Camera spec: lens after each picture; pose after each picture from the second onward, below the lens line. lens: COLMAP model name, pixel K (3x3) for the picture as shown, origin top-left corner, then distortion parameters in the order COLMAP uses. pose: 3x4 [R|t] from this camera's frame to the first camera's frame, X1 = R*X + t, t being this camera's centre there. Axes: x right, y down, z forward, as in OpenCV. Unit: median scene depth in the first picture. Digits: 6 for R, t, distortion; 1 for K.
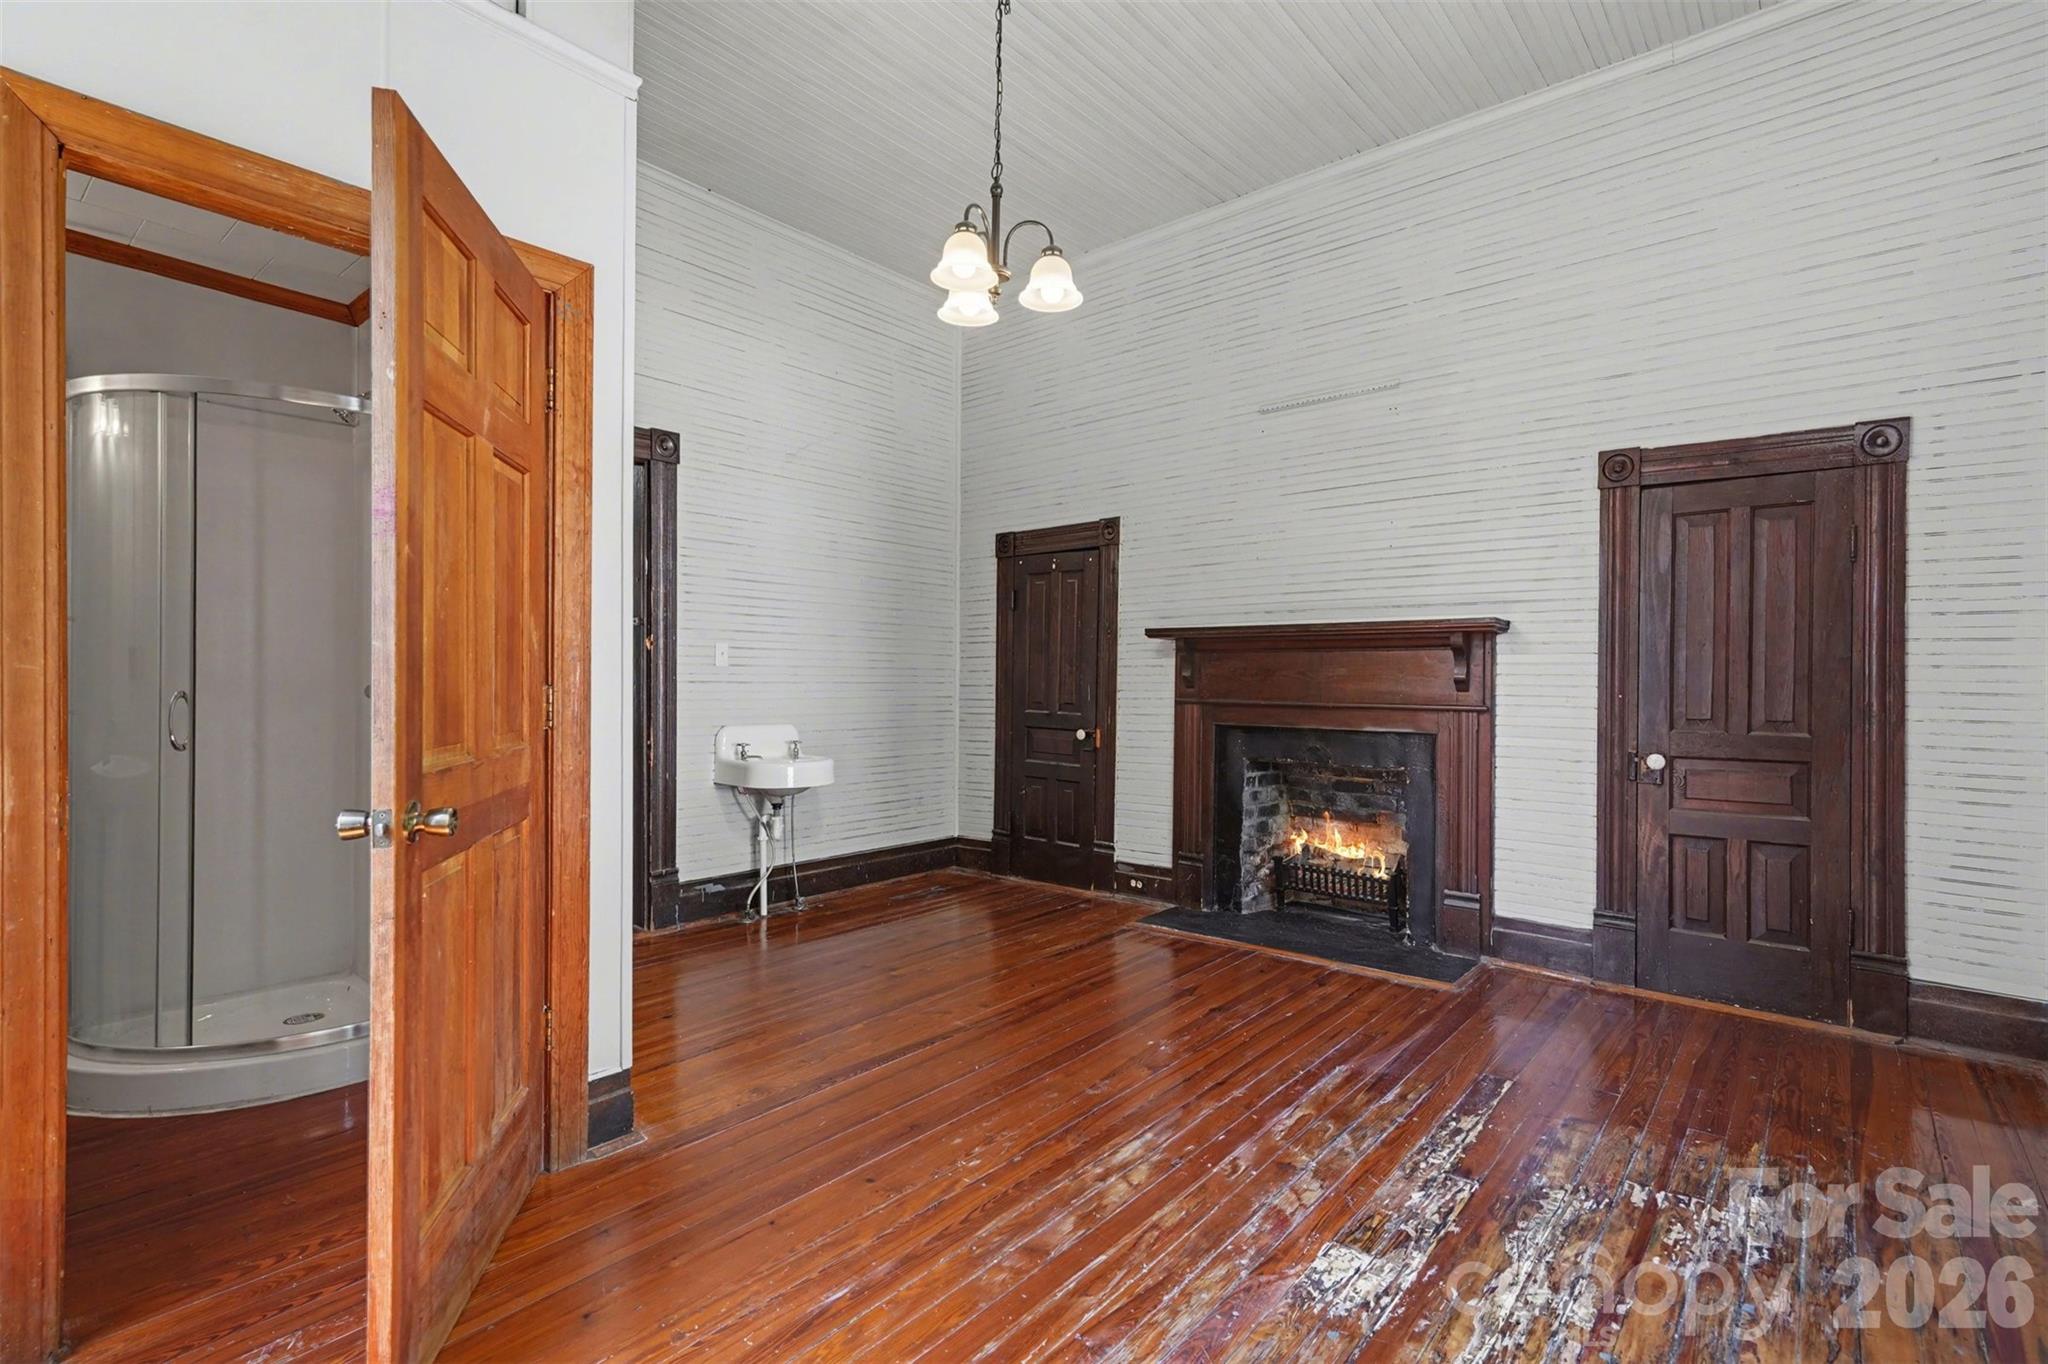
lens RADIAL K [[963.5, 0, 1021.3], [0, 963.5, 680.0], [0, 0, 1]] dist [0.017286, 0.000302]
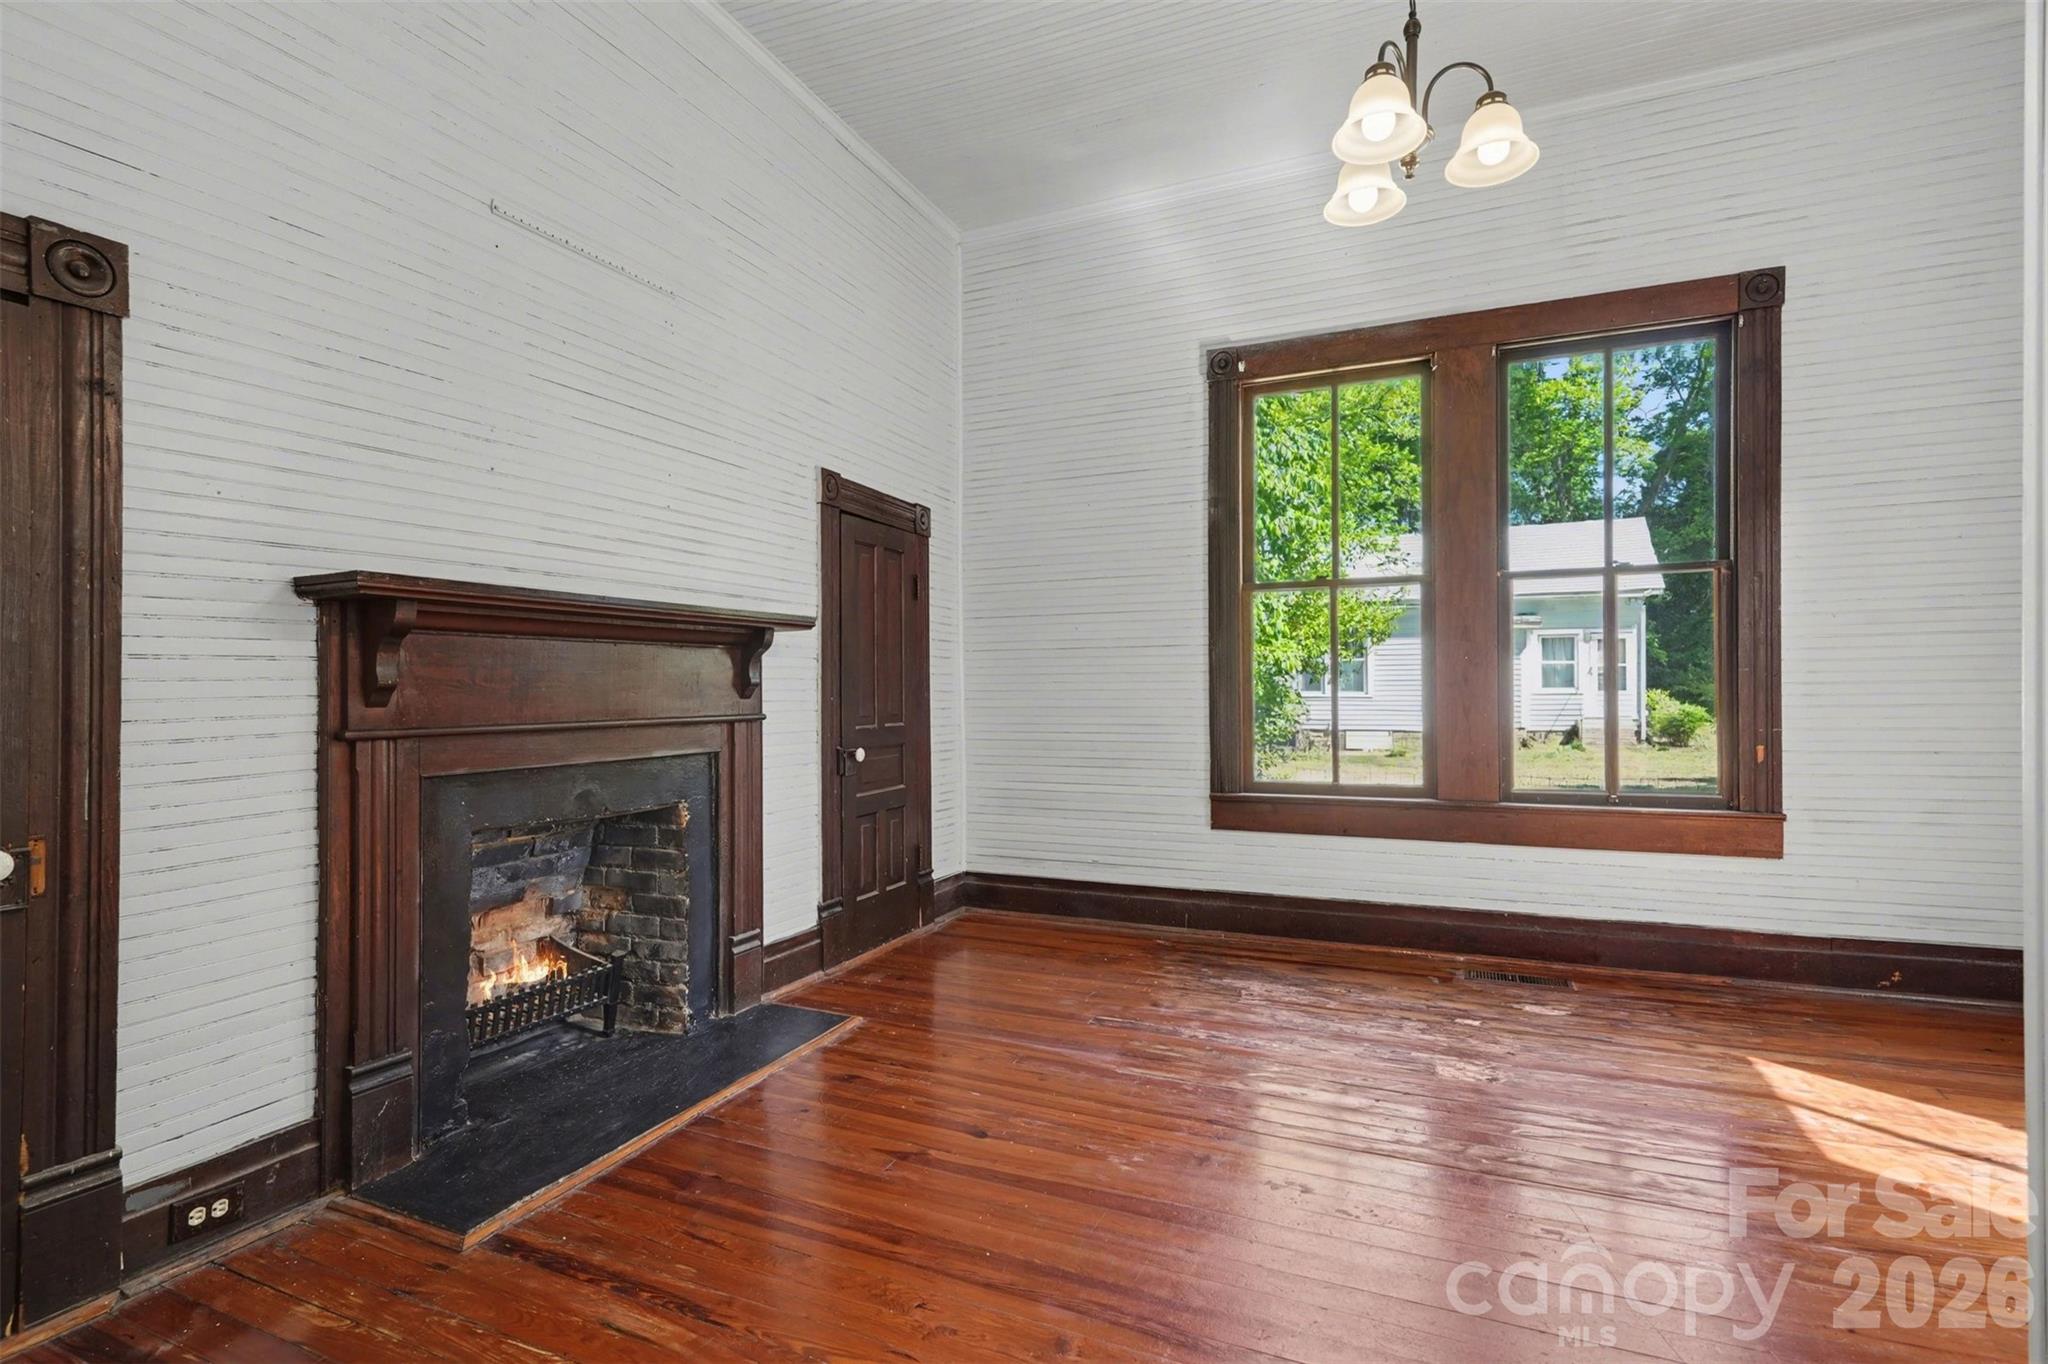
lens RADIAL K [[967.8, 0, 1024.6], [0, 967.8, 688.5], [0, 0, 1]] dist [-0.018019, -0.000482]
pose [[-0.283731, -0.005926, 0.958886, -0.456585], [0.005856, 0.999952, 0.007912, -0.003066], [-0.958886, 0.007860, -0.283683, 1.049622]]
